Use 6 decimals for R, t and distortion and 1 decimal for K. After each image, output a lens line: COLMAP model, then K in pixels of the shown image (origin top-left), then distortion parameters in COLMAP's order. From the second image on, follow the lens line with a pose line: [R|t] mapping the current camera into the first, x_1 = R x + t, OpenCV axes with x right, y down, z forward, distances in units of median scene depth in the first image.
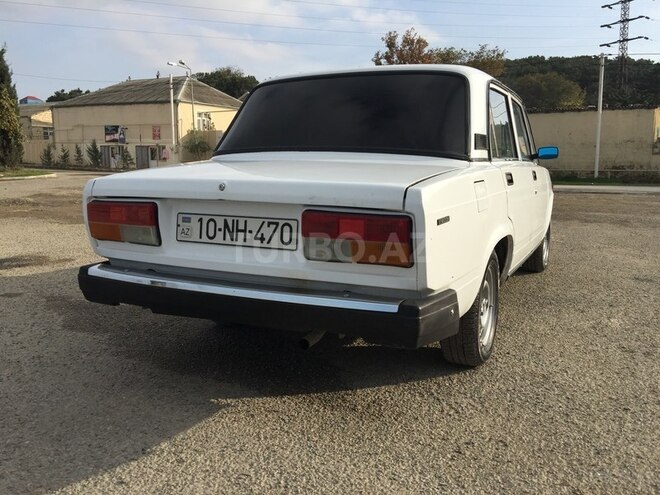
lens RADIAL K [[565.2, 0, 329.2], [0, 565.2, 244.9], [0, 0, 1]] dist [0.074186, -0.111456]
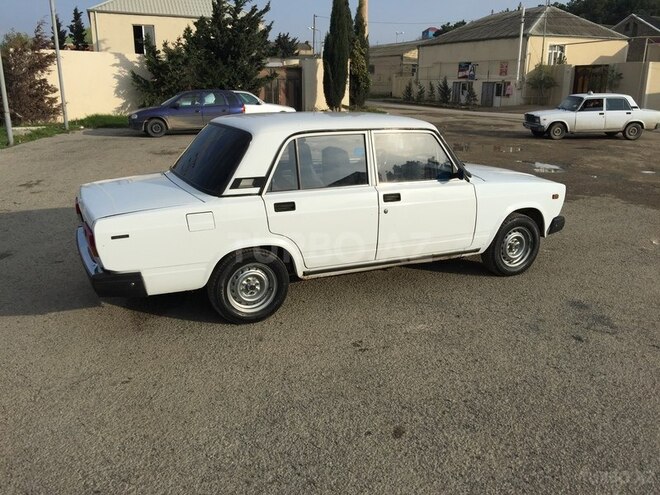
lens RADIAL K [[566.9, 0, 329.3], [0, 566.9, 239.5], [0, 0, 1]] dist [0.096246, -0.141934]
pose [[0.787618, 0.165646, -0.593480, 1.600670], [-0.095039, 0.984319, 0.148604, -0.325800], [0.608790, -0.060639, 0.791011, -0.099469]]
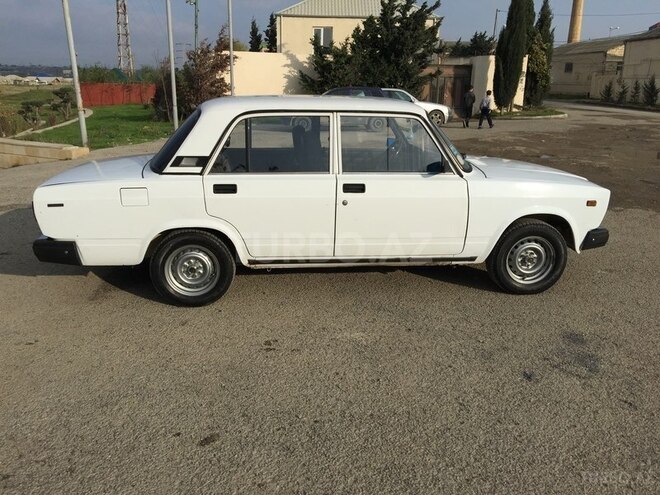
lens RADIAL K [[566.9, 0, 329.3], [0, 566.9, 239.5], [0, 0, 1]] dist [0.096246, -0.141934]
pose [[0.538176, 0.224490, -0.812386, 1.959530], [-0.131600, 0.974436, 0.182090, -0.349717], [0.832495, 0.008913, 0.553961, 0.484081]]
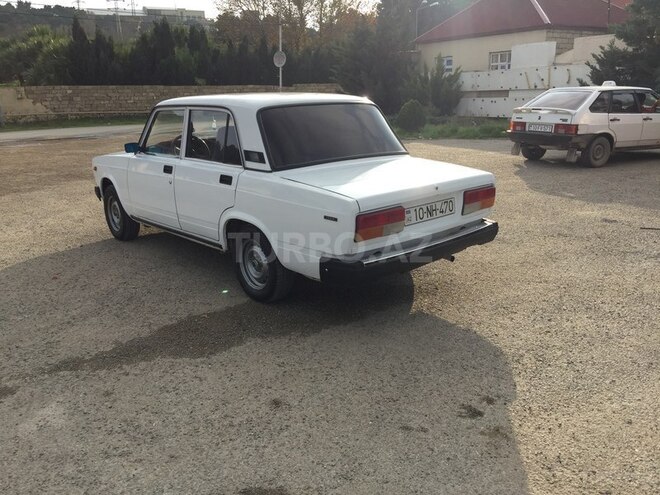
lens RADIAL K [[566.9, 0, 329.3], [0, 566.9, 239.5], [0, 0, 1]] dist [0.096246, -0.141934]
pose [[0.383427, -0.251030, 0.888801, -1.806506], [0.161688, 0.965735, 0.203008, -0.336188], [-0.909308, 0.065870, 0.410878, 0.520568]]
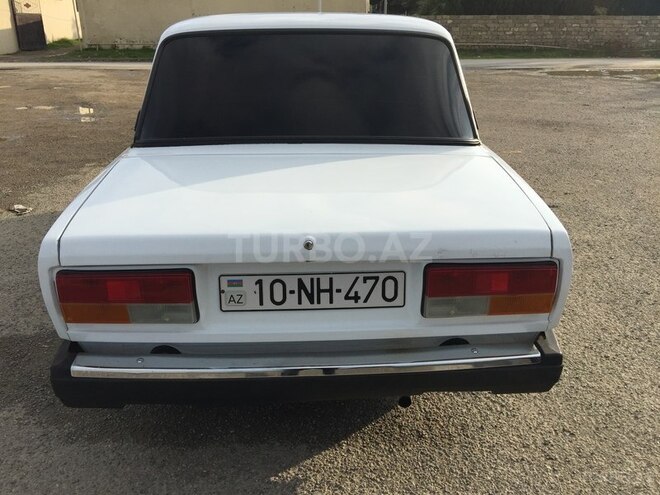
lens RADIAL K [[566.9, 0, 329.3], [0, 566.9, 239.5], [0, 0, 1]] dist [0.096246, -0.141934]
pose [[0.882556, -0.172614, 0.437378, -0.448249], [0.078194, 0.971107, 0.225471, -0.251951], [-0.463660, -0.164790, 0.870553, 0.301636]]
